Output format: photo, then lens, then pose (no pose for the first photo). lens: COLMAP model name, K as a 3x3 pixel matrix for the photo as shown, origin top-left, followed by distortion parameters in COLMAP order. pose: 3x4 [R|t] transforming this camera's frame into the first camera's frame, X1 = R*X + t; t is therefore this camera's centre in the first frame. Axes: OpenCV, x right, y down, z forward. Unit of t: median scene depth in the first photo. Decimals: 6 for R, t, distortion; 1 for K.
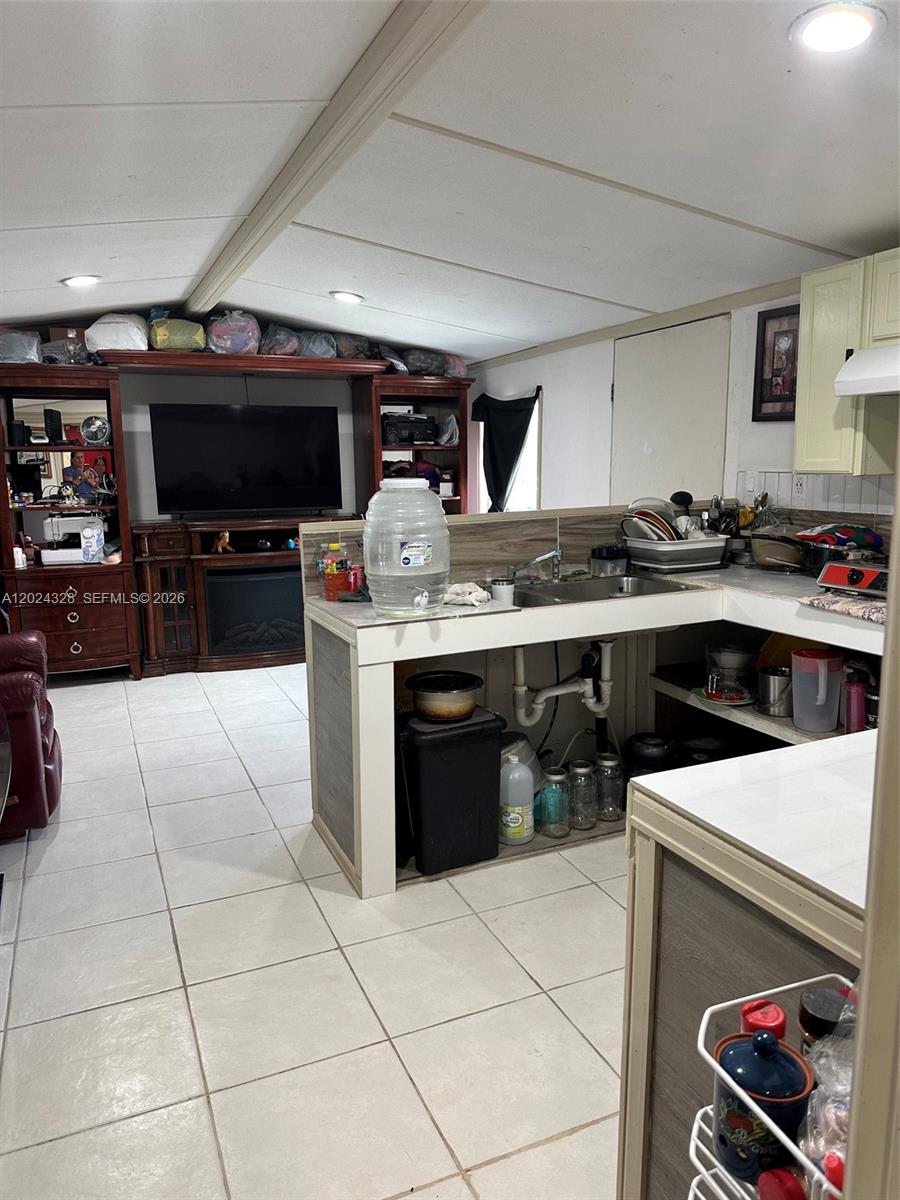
lens RADIAL K [[838.9, 0, 444.8], [0, 838.9, 598.0], [0, 0, 1]] dist [0.003016, -0.010444]
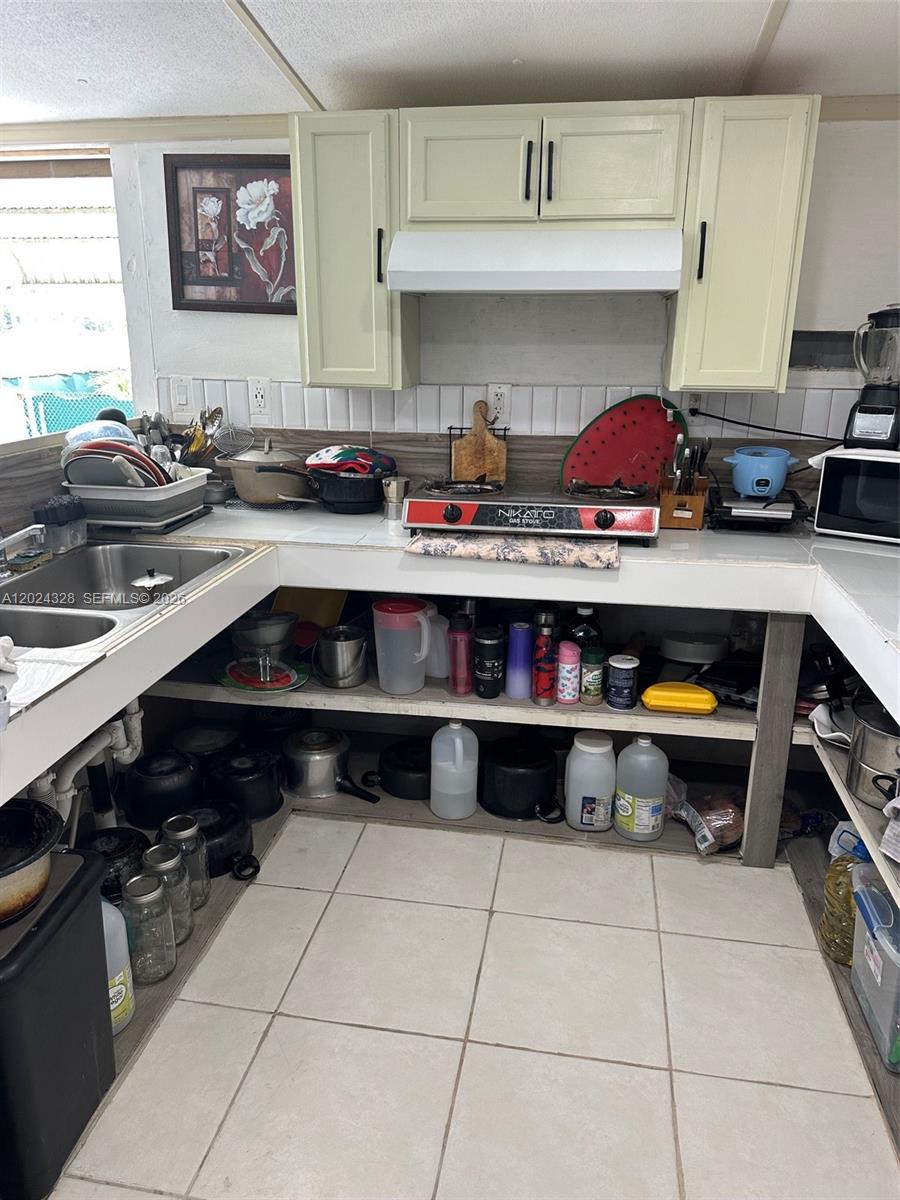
lens RADIAL K [[838.9, 0, 450.6], [0, 838.9, 603.4], [0, 0, 1]] dist [0.003016, -0.010444]
pose [[0.558451, -0.219877, 0.799867, -0.163167], [0.115146, 0.975444, 0.187749, -0.073005], [-0.821507, -0.012747, 0.570055, 0.398632]]
